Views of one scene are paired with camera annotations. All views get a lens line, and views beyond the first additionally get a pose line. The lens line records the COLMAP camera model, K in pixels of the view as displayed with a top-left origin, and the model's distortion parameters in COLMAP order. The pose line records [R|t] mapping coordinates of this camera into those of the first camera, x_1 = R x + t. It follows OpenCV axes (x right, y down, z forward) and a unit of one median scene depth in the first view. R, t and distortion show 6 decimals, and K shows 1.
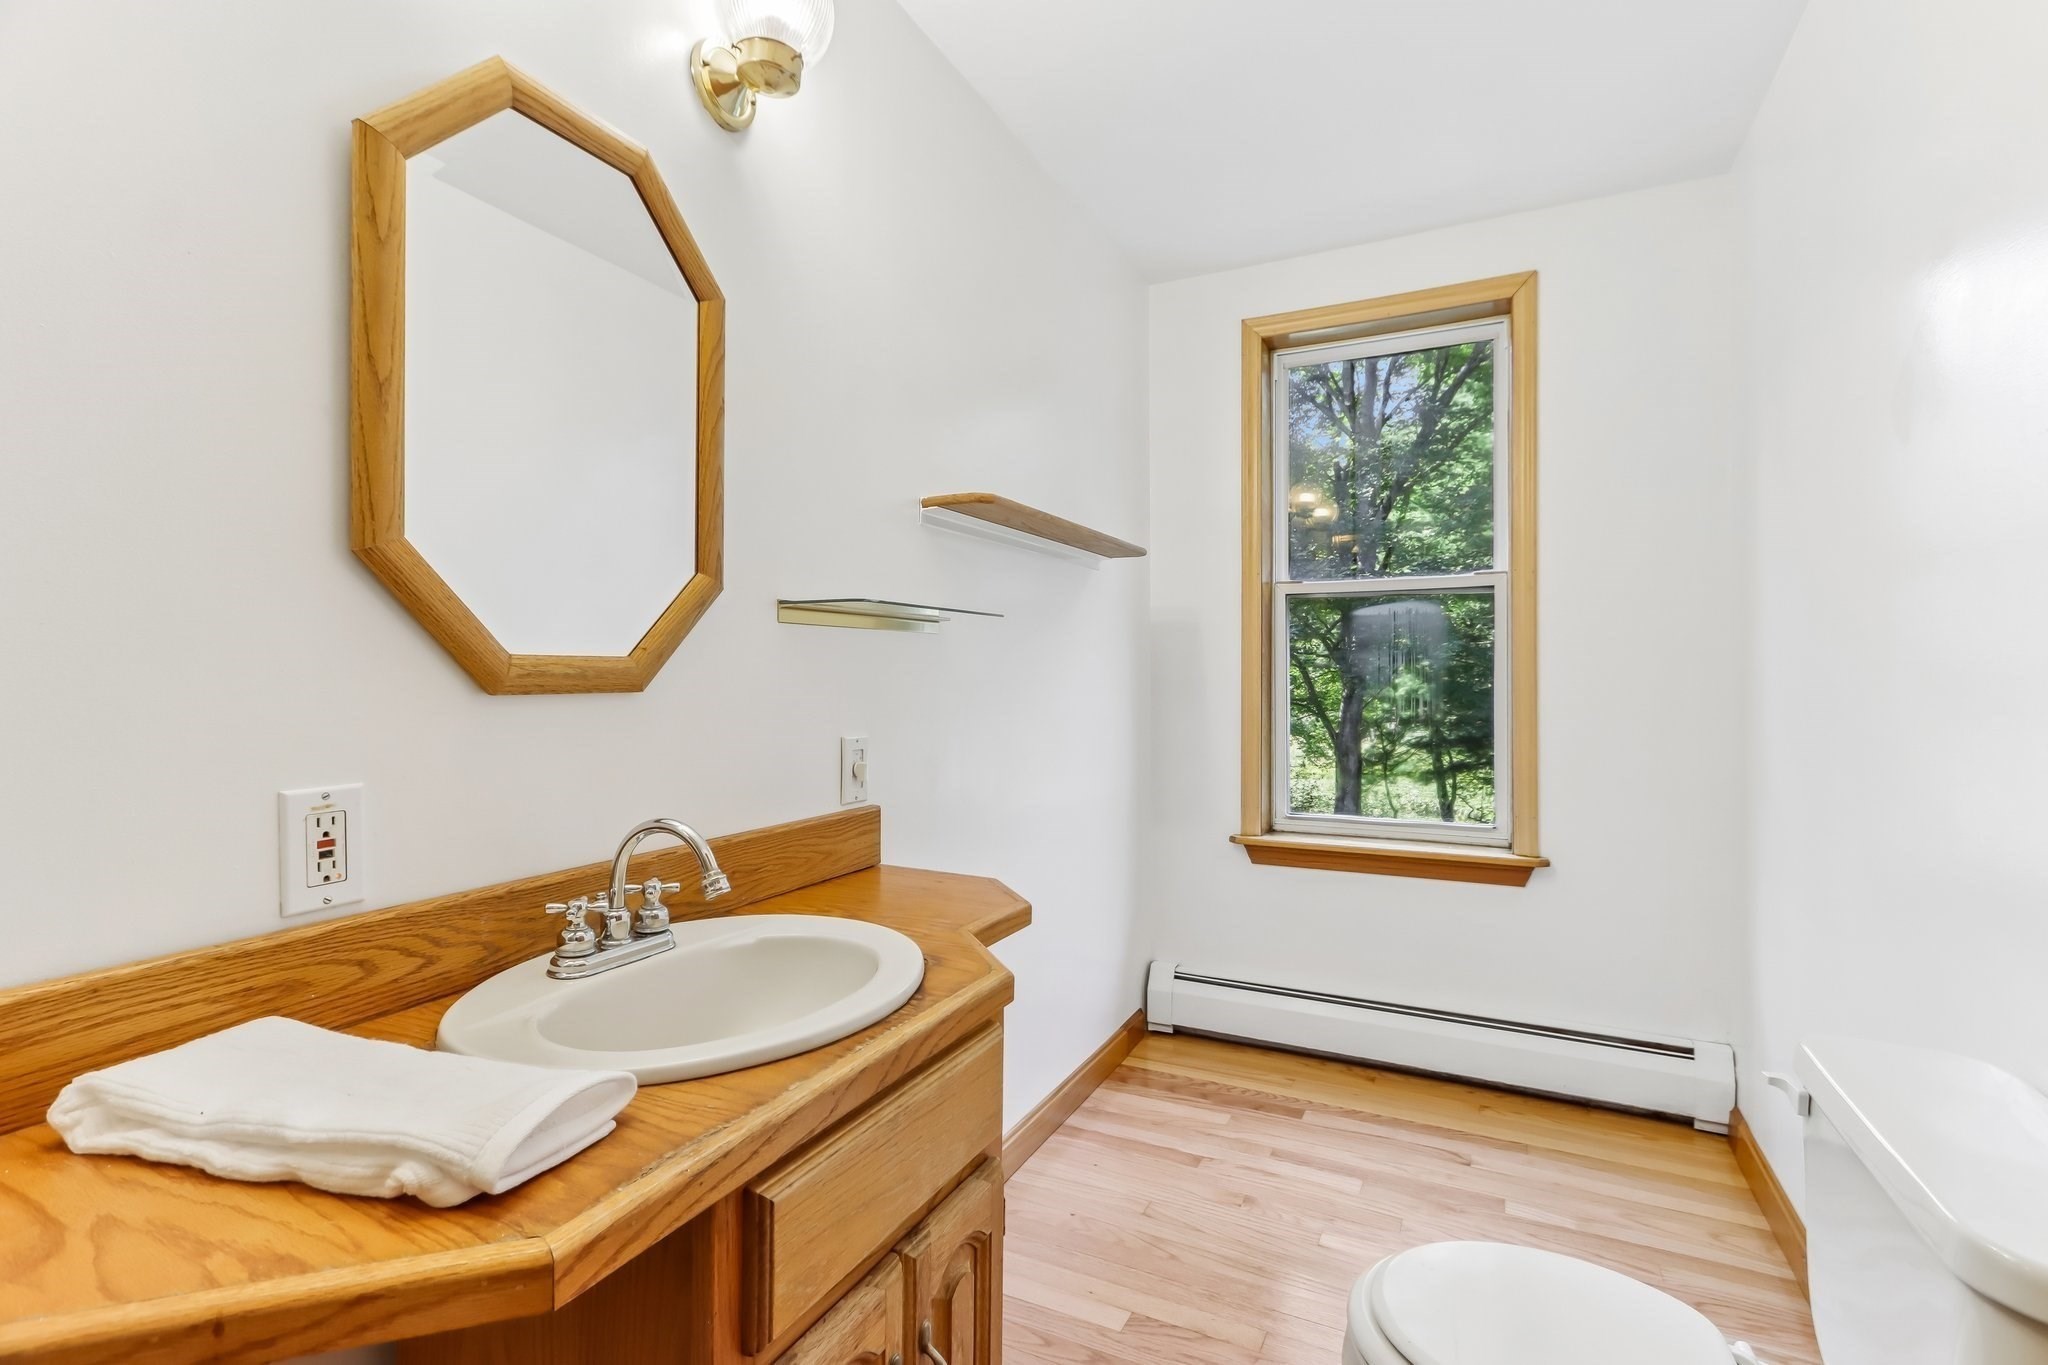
lens RADIAL K [[956.8, 0, 1024.6], [0, 956.8, 683.5], [0, 0, 1]] dist [0.000379, 0.000150]
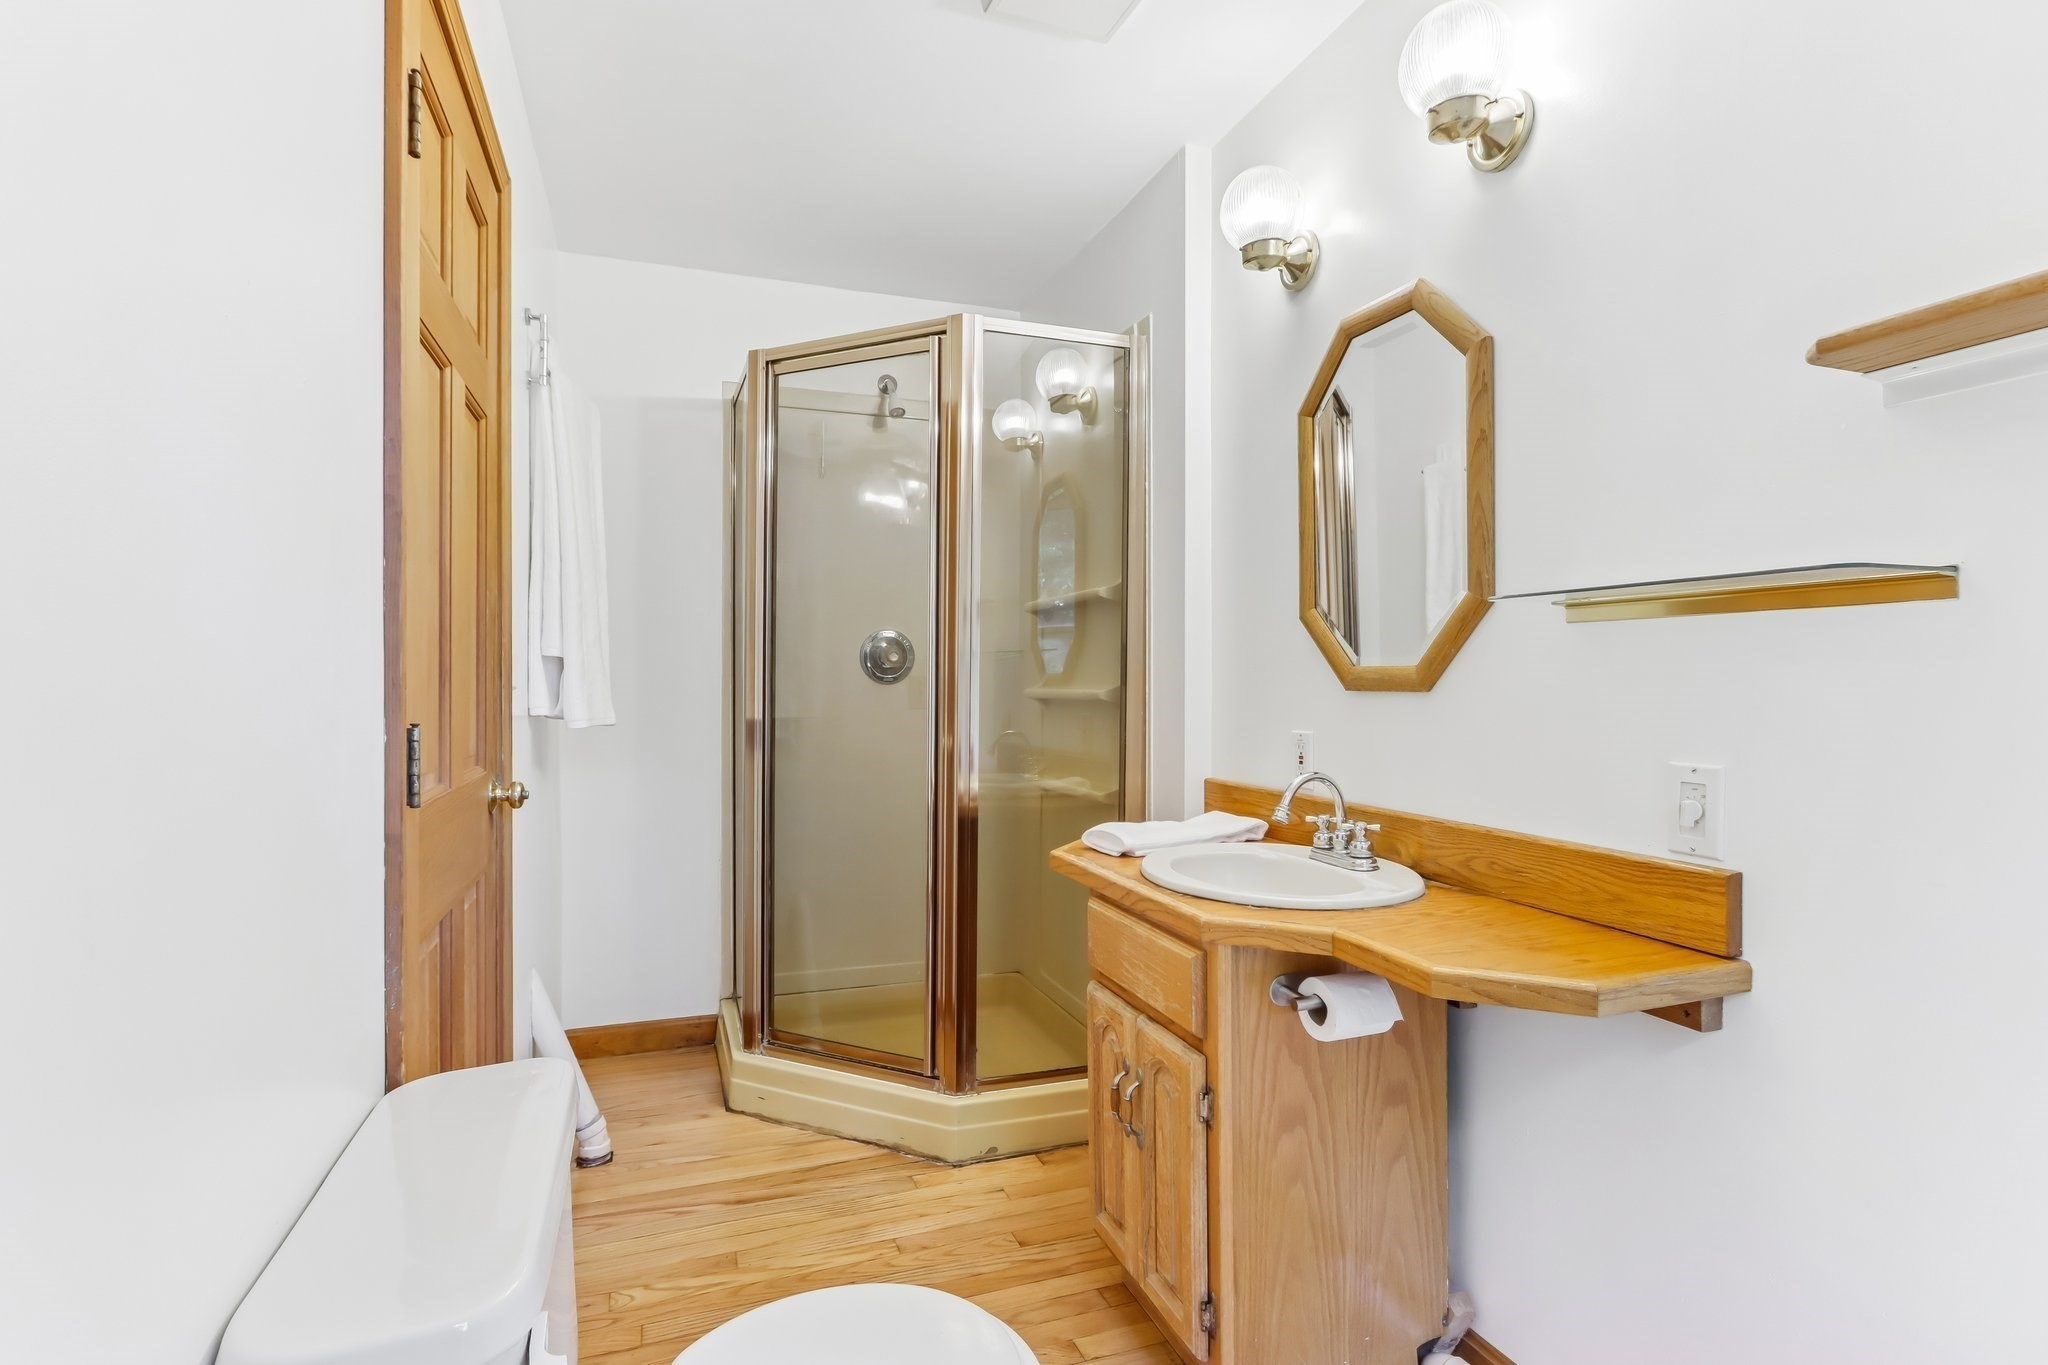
lens RADIAL K [[1041.9, 0, 1024.8], [0, 1041.9, 678.1], [0, 0, 1]] dist [0.000049, -0.000021]
pose [[-0.745681, 0.011323, -0.666207, 0.809459], [0.014638, 0.999893, 0.000610, -0.015884], [0.666143, -0.009297, -0.745766, 1.429604]]
